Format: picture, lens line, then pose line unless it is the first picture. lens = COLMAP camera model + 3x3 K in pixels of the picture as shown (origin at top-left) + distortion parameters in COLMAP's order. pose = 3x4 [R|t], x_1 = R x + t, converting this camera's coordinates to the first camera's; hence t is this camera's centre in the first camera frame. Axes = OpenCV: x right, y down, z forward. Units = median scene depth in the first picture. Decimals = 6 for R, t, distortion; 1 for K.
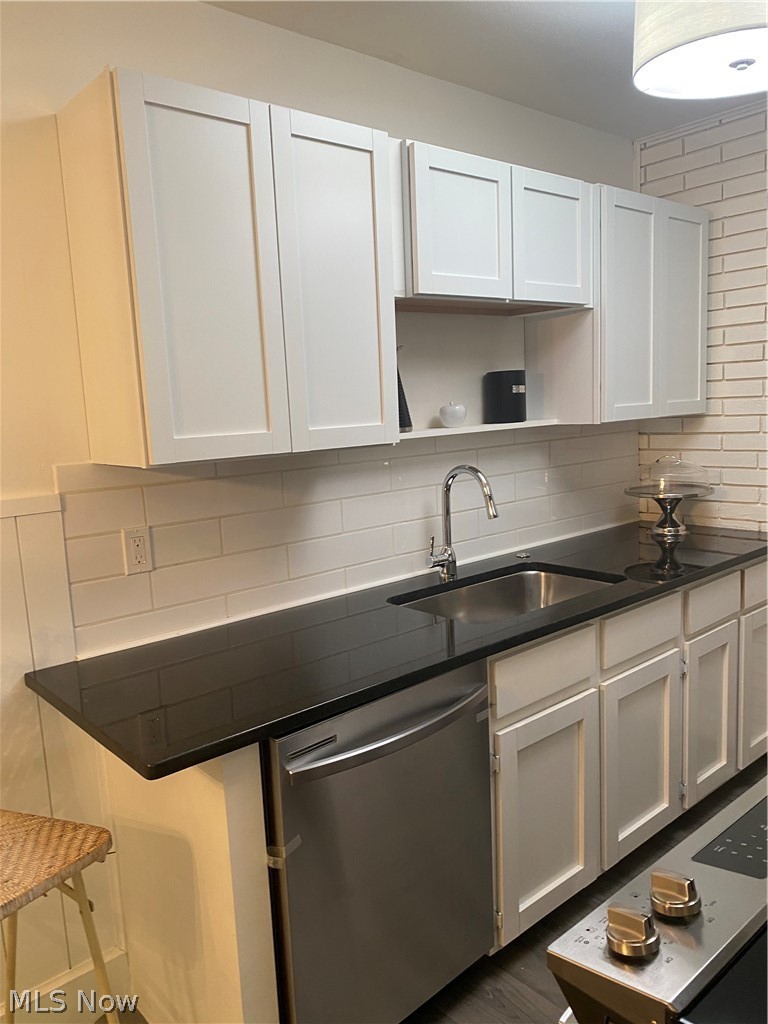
lens RADIAL K [[770.1, 0, 382.9], [0, 770.1, 517.5], [0, 0, 1]] dist [0.022856, -0.037085]
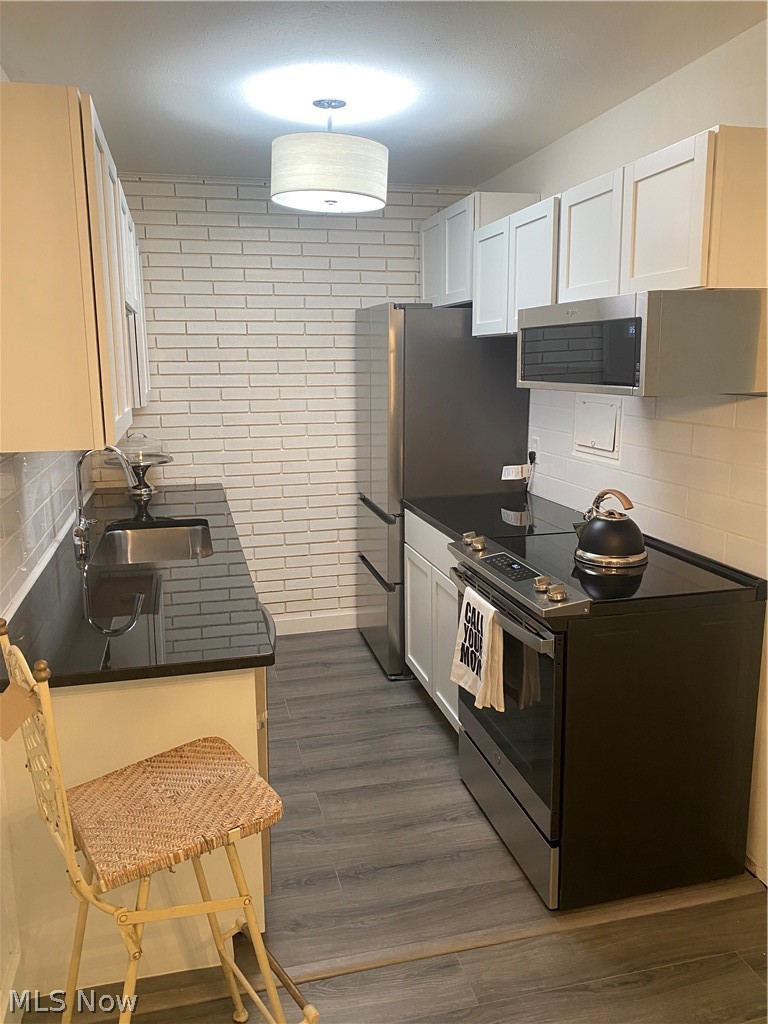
lens RADIAL K [[770.1, 0, 377.4], [0, 770.1, 511.7], [0, 0, 1]] dist [0.022856, -0.037085]
pose [[0.453902, -0.130486, 0.881445, -0.589800], [0.112769, 0.989678, 0.088438, -0.018790], [-0.883887, 0.059257, 0.463932, 0.064503]]
